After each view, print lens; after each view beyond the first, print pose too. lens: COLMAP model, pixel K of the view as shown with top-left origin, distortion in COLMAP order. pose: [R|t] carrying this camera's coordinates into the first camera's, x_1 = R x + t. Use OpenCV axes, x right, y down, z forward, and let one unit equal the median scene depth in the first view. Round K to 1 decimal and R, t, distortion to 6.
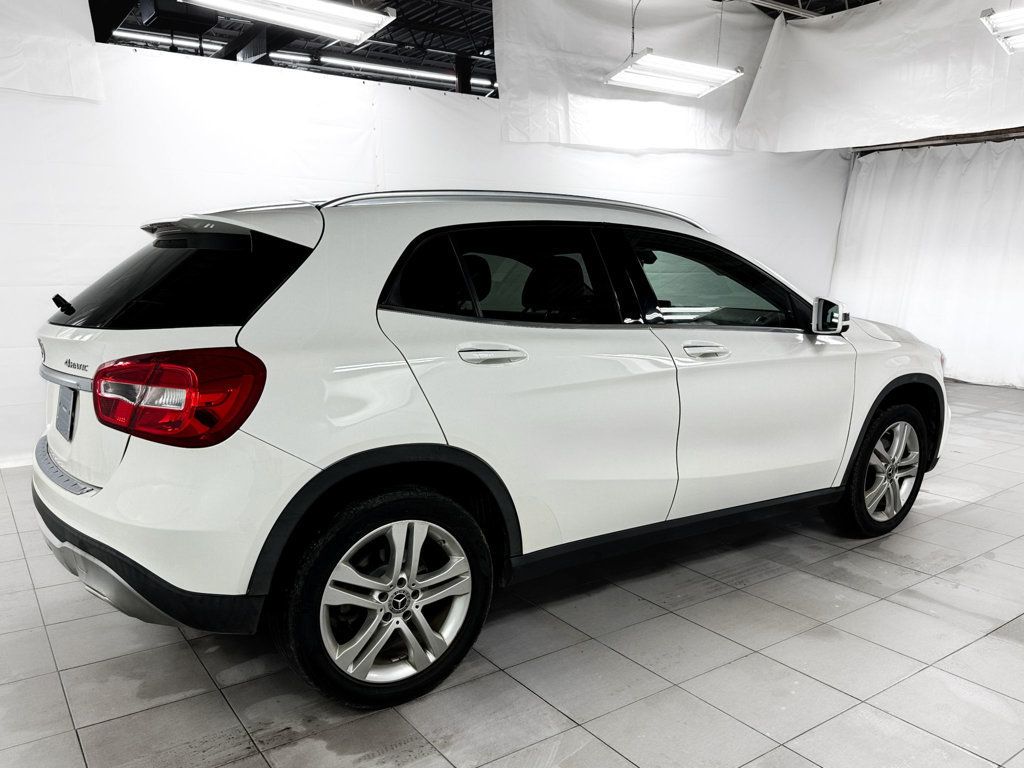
lens RADIAL K [[814.2, 0, 512.8], [0, 814.2, 466.0], [0, 0, 1]] dist [0.038092, -0.003926]
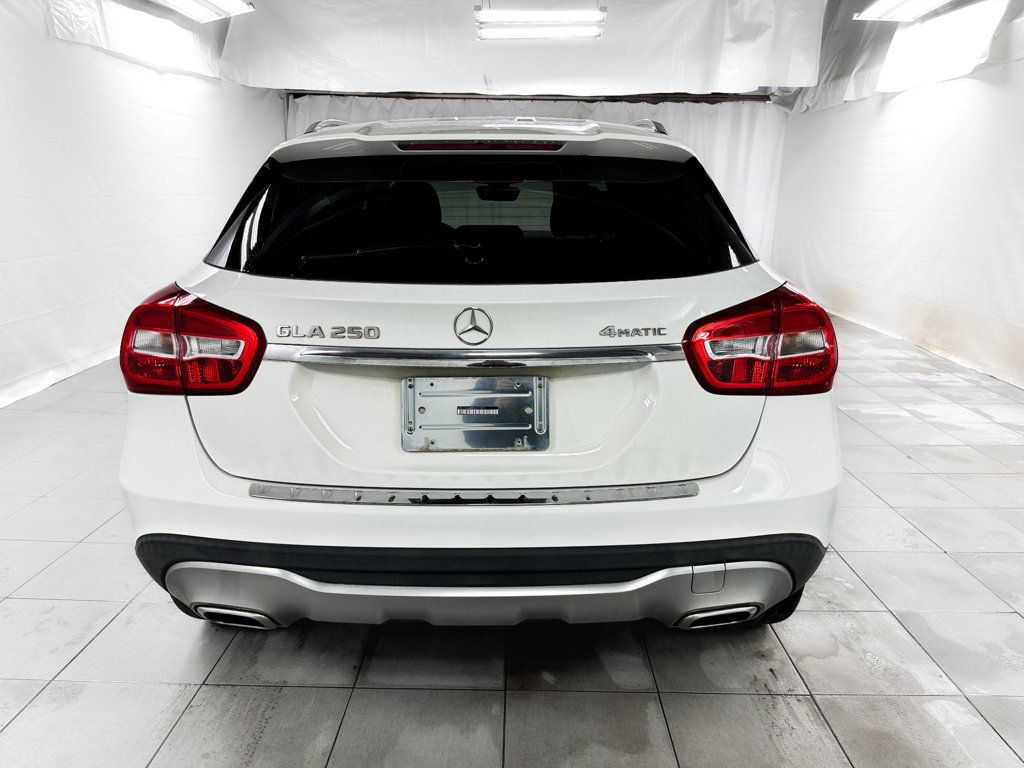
lens RADIAL K [[722.8, 0, 512.0], [0, 722.8, 384.0], [0, 0, 1]] dist [0.027886, -0.031207]
pose [[0.581036, -0.212593, 0.785621, -0.340385], [0.201072, 0.972856, 0.114549, -0.053485], [-0.788649, 0.091410, 0.608011, 0.224930]]
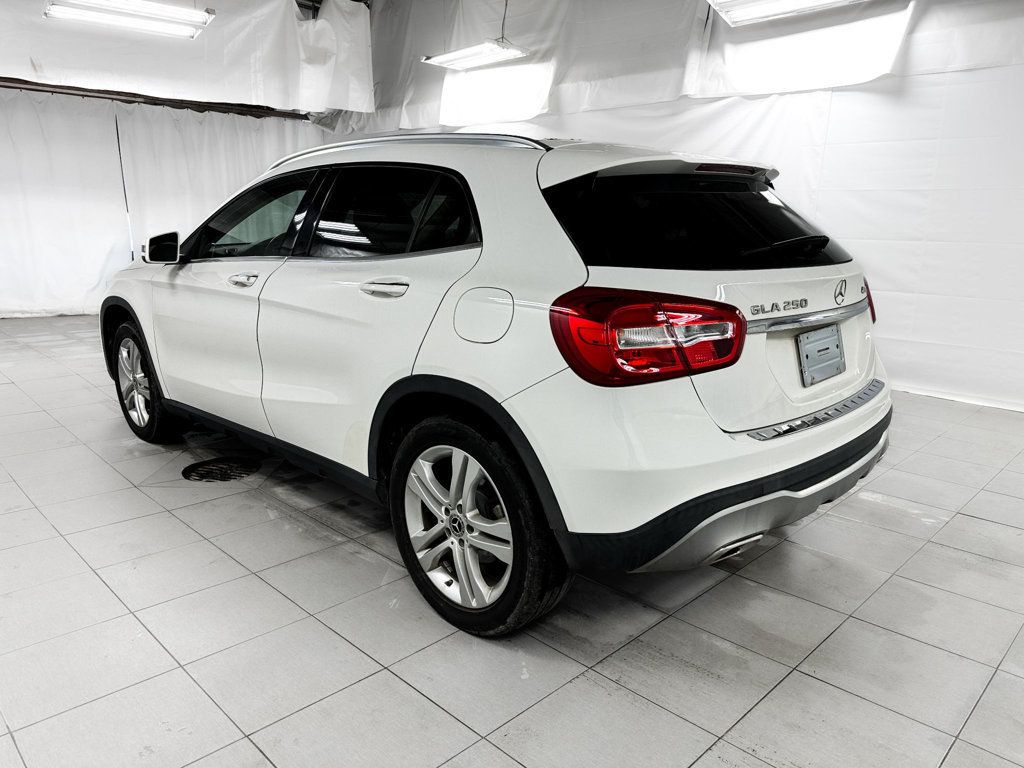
lens RADIAL K [[722.8, 0, 512.0], [0, 722.8, 384.0], [0, 0, 1]] dist [0.027886, -0.031207]
pose [[-0.173980, -0.238476, 0.955437, -0.455704], [0.231333, 0.933185, 0.275047, -0.124296], [-0.957192, 0.268877, -0.107188, 0.513940]]
